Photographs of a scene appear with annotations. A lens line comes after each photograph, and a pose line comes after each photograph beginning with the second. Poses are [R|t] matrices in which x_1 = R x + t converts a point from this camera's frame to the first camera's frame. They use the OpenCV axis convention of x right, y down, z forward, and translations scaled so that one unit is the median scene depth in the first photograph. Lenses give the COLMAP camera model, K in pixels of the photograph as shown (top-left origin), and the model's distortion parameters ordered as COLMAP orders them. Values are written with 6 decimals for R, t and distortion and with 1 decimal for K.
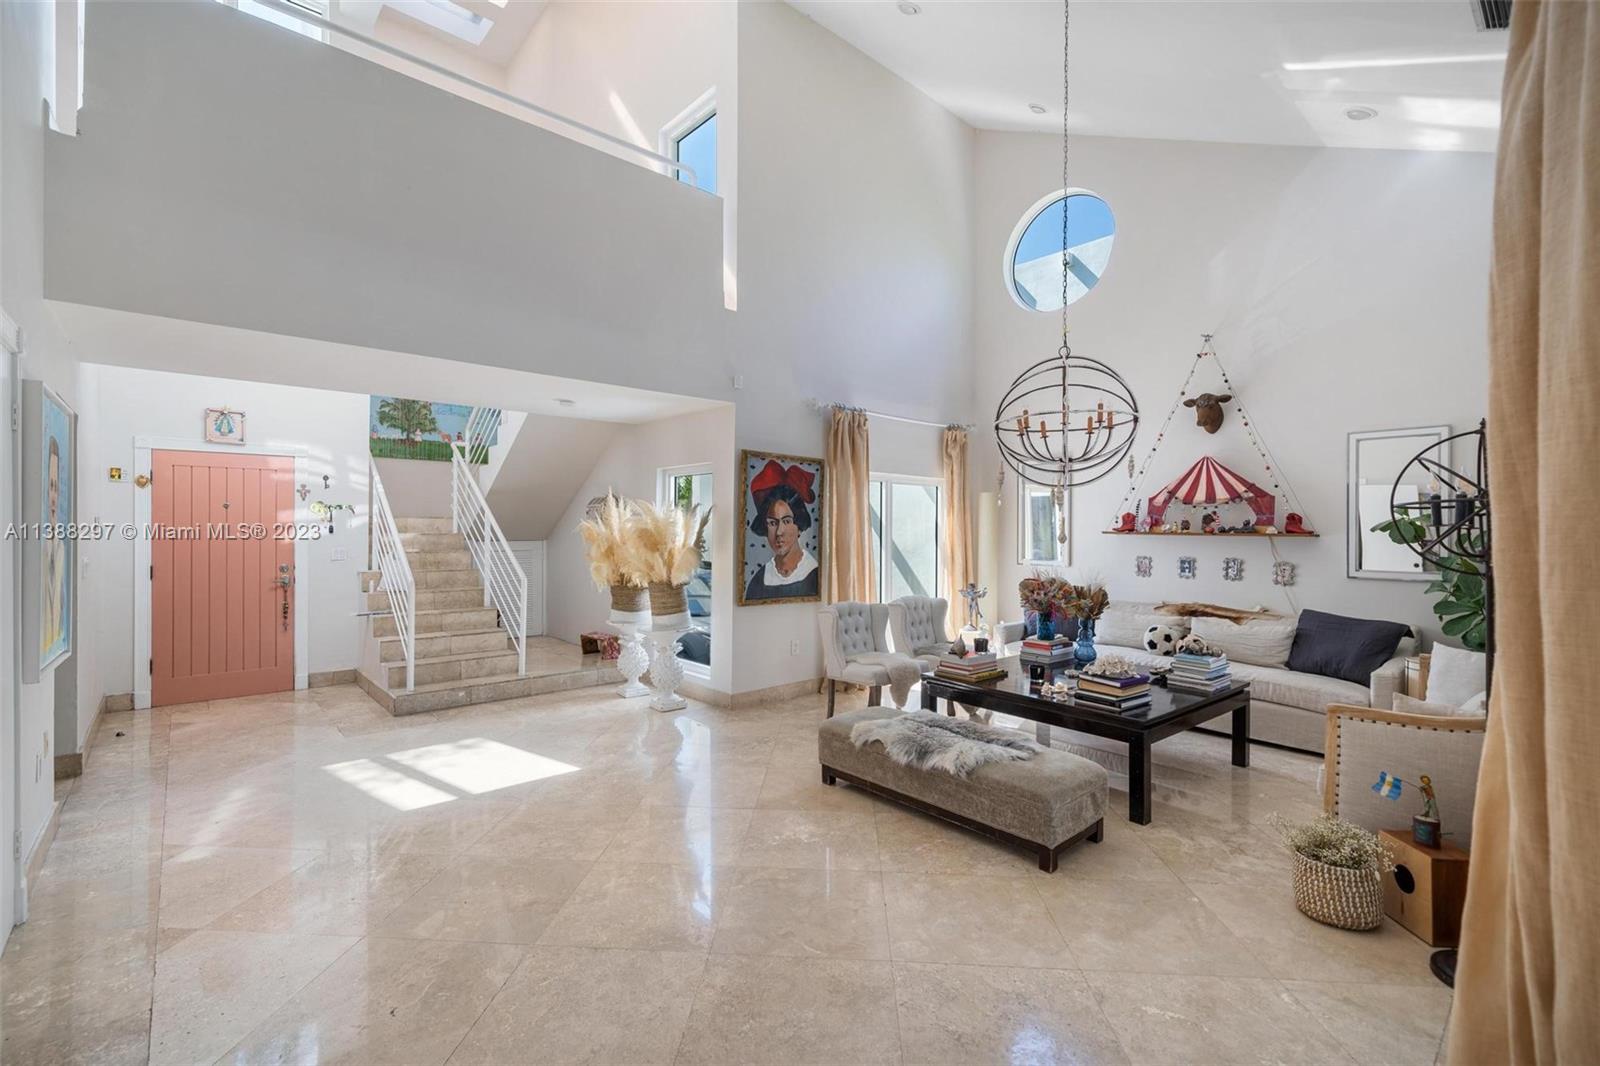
lens RADIAL K [[693.8, 0, 784.5], [0, 693.8, 527.2], [0, 0, 1]] dist [0.013607, 0.000511]
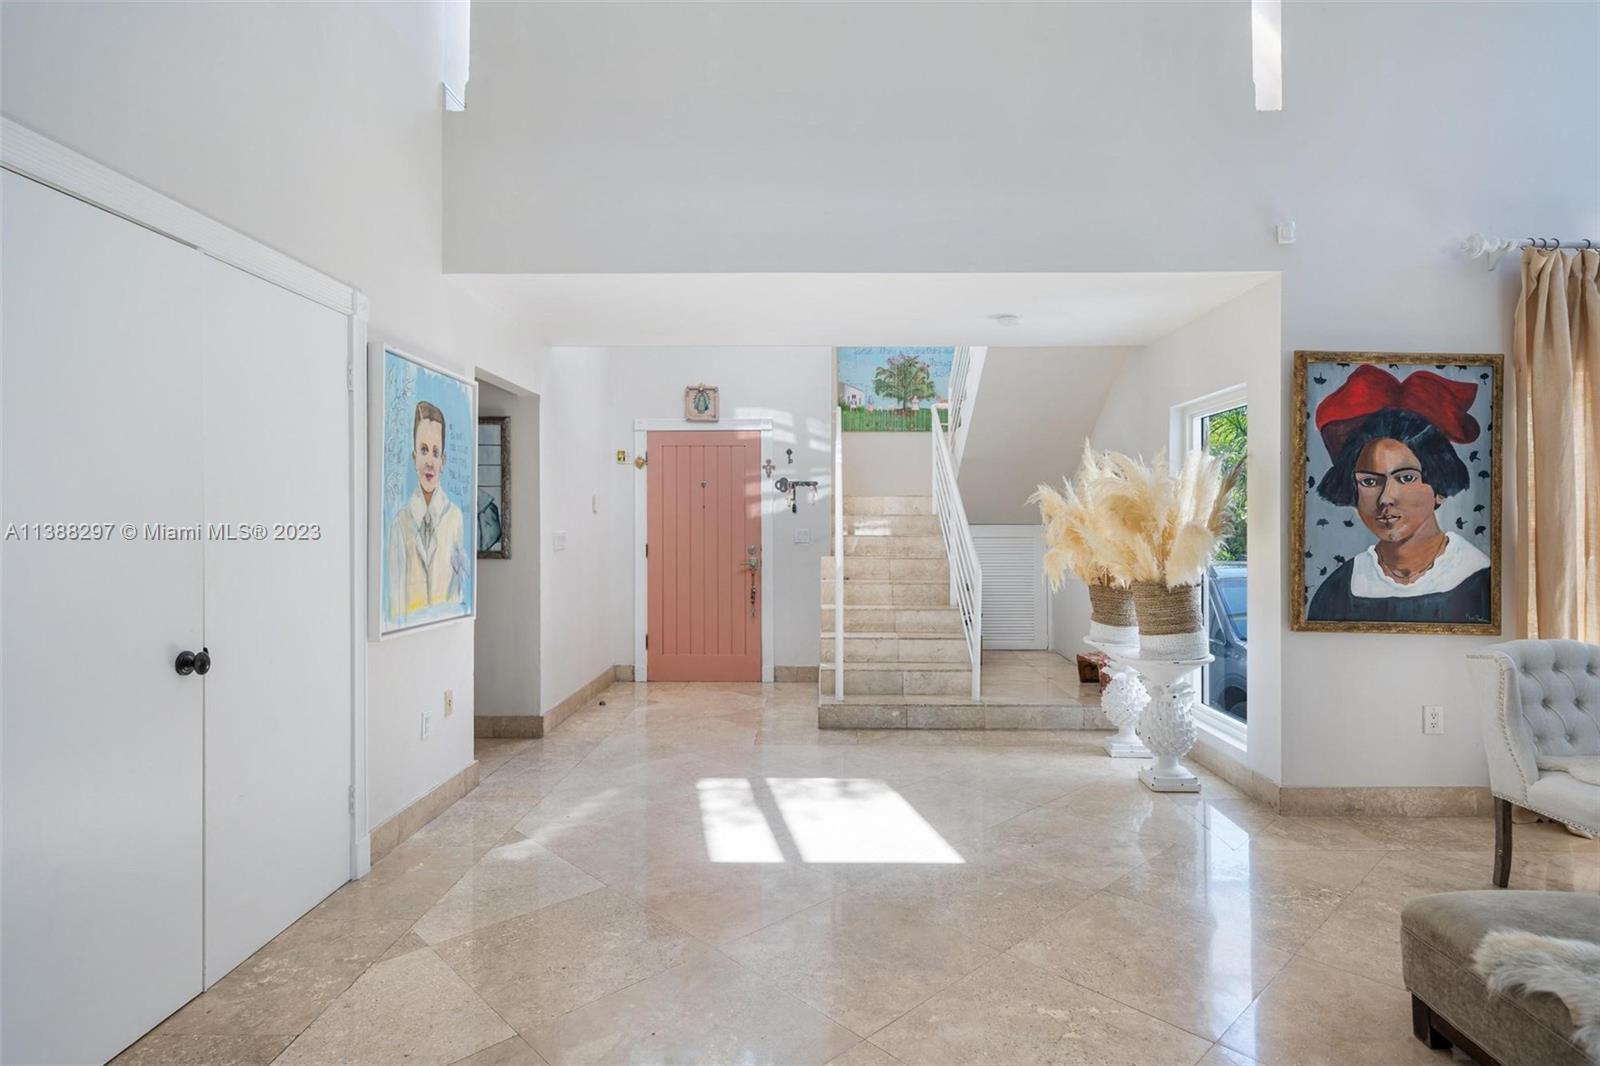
lens RADIAL K [[819.4, 0, 833.3], [0, 819.4, 511.1], [0, 0, 1]] dist [0.007509, 0.000569]
pose [[0.752089, -0.015379, -0.658882, 0.089685], [0.005076, 0.999833, -0.017544, 0.026005], [0.659042, 0.009850, 0.752042, 0.244215]]
